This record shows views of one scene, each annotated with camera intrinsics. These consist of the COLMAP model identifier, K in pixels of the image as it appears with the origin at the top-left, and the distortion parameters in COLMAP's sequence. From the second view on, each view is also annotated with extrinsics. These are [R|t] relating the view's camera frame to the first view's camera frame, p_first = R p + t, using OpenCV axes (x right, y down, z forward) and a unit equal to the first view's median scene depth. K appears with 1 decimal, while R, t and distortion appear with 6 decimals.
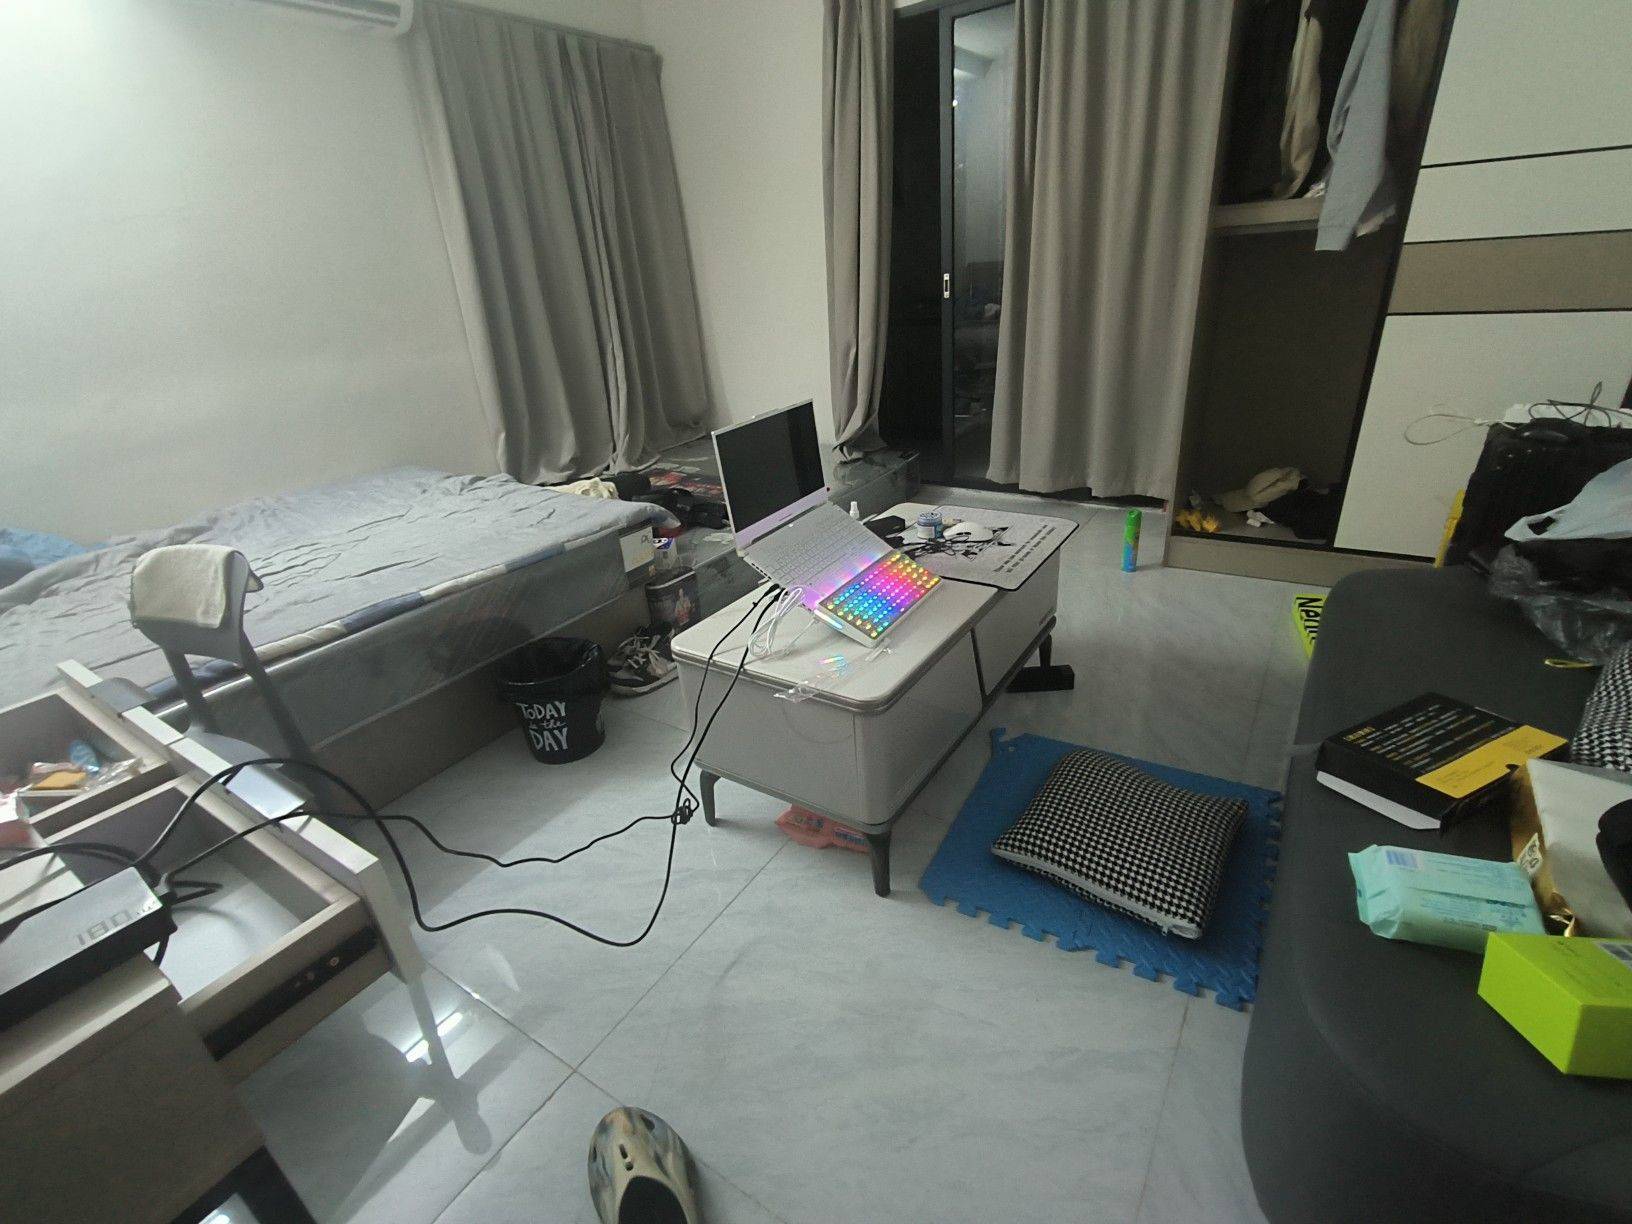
lens RADIAL K [[753.7, 0, 821.7], [0, 753.7, 616.2], [0, 0, 1]] dist [0.004866, 0.000184]
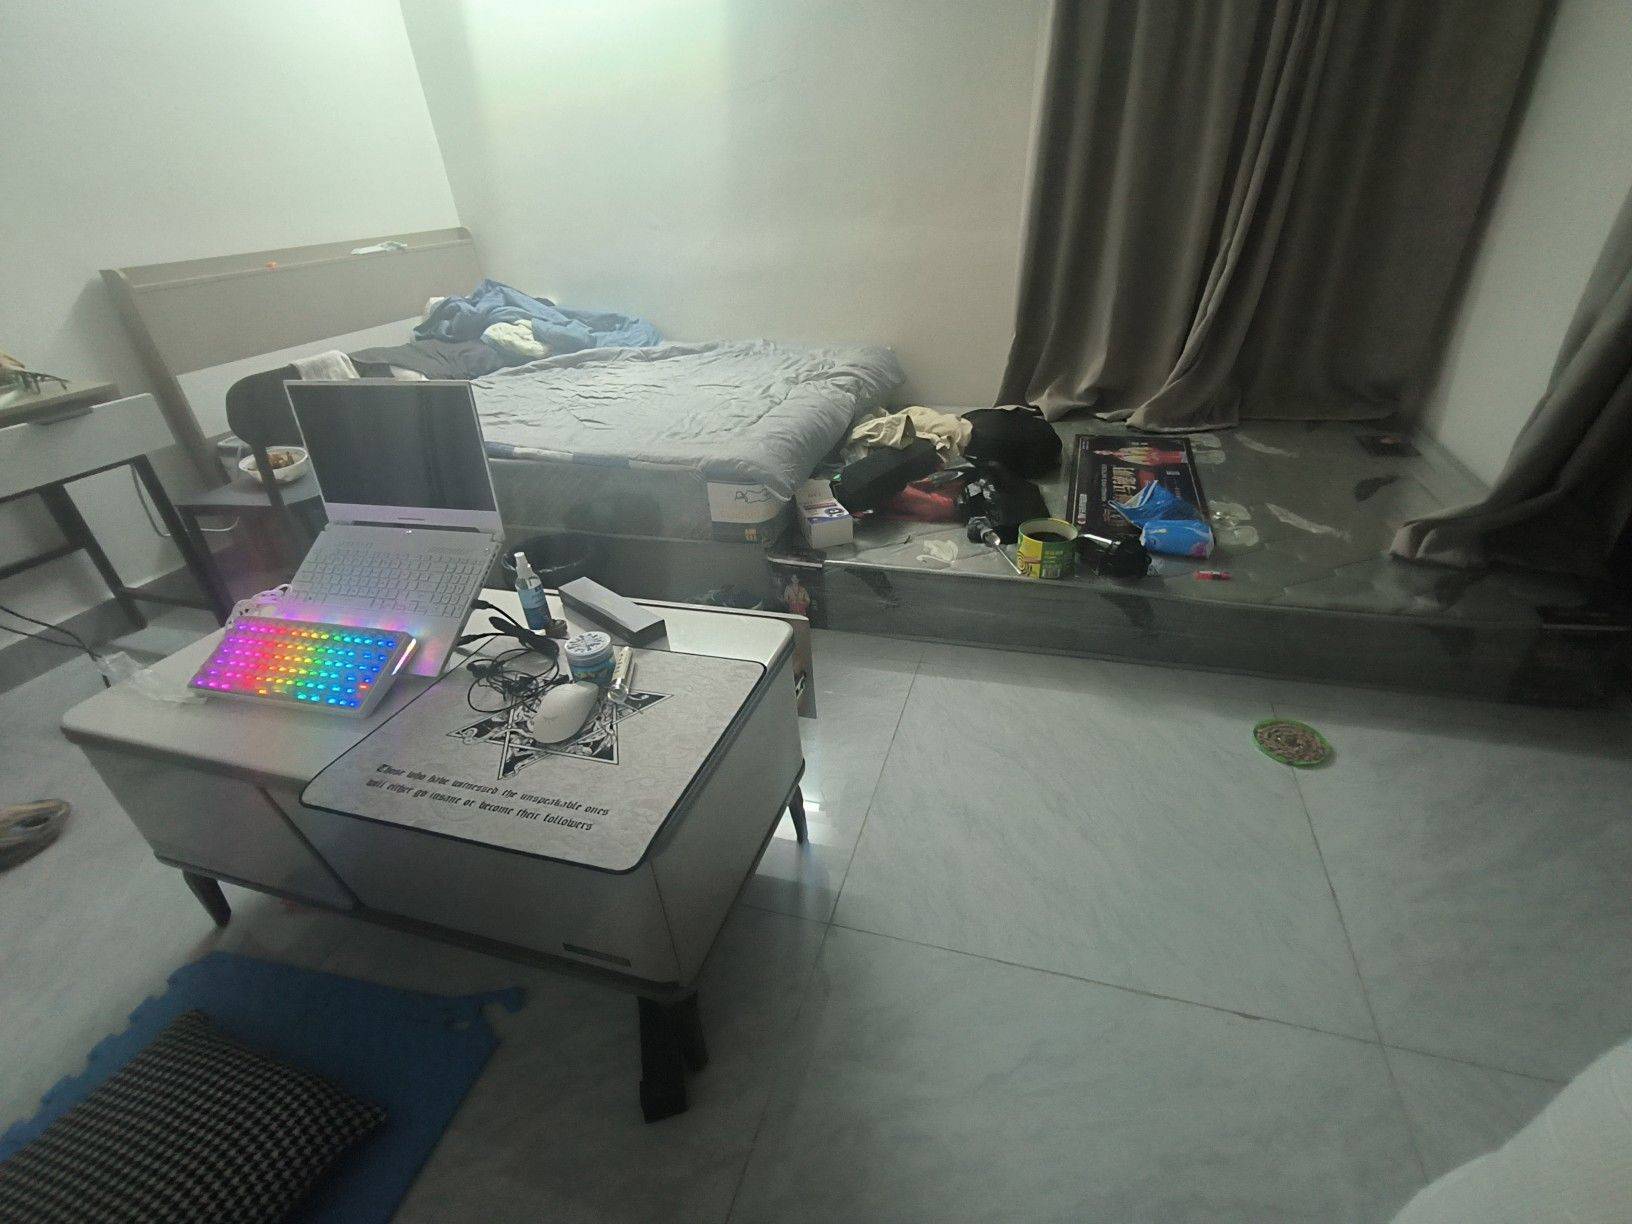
lens RADIAL K [[753.7, 0, 823.6], [0, 753.7, 607.8], [0, 0, 1]] dist [0.004866, 0.000184]
pose [[0.280833, 0.522877, -0.804818, 0.631553], [-0.373993, 0.831898, 0.409969, -0.453239], [0.883890, 0.185863, 0.429177, 0.907799]]
